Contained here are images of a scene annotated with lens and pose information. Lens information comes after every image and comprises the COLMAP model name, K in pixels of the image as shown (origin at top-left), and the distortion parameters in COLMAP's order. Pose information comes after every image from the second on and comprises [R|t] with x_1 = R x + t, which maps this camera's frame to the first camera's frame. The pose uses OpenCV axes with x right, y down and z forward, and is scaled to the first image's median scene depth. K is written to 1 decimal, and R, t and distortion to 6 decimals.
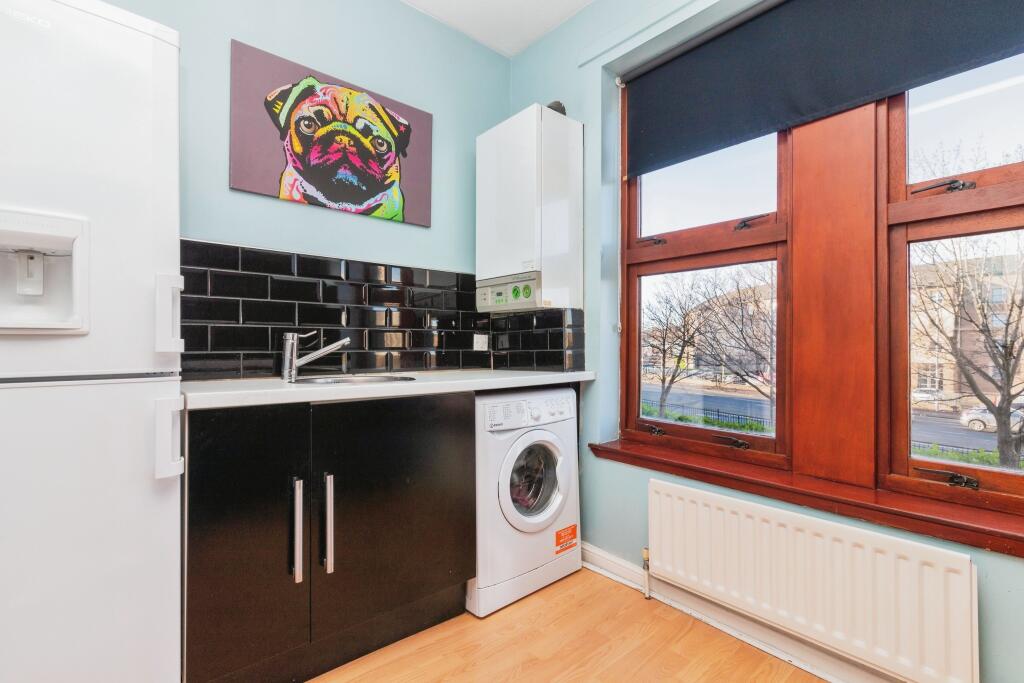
lens RADIAL K [[464.6, 0, 513.6], [0, 464.6, 343.8], [0, 0, 1]] dist [0.003084, 0.000965]
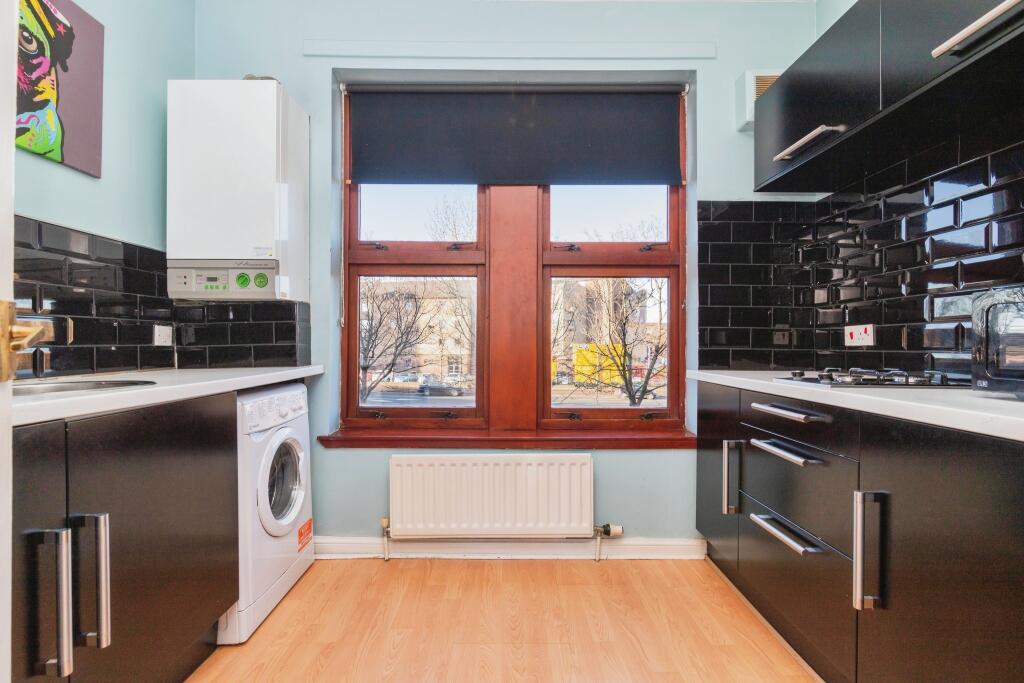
lens RADIAL K [[464.6, 0, 513.6], [0, 464.6, 343.8], [0, 0, 1]] dist [0.003084, 0.000965]
pose [[0.650920, -0.004989, 0.759130, -0.337593], [-0.001660, 0.999967, 0.007996, 0.004431], [-0.759145, -0.006465, 0.650890, 0.021590]]
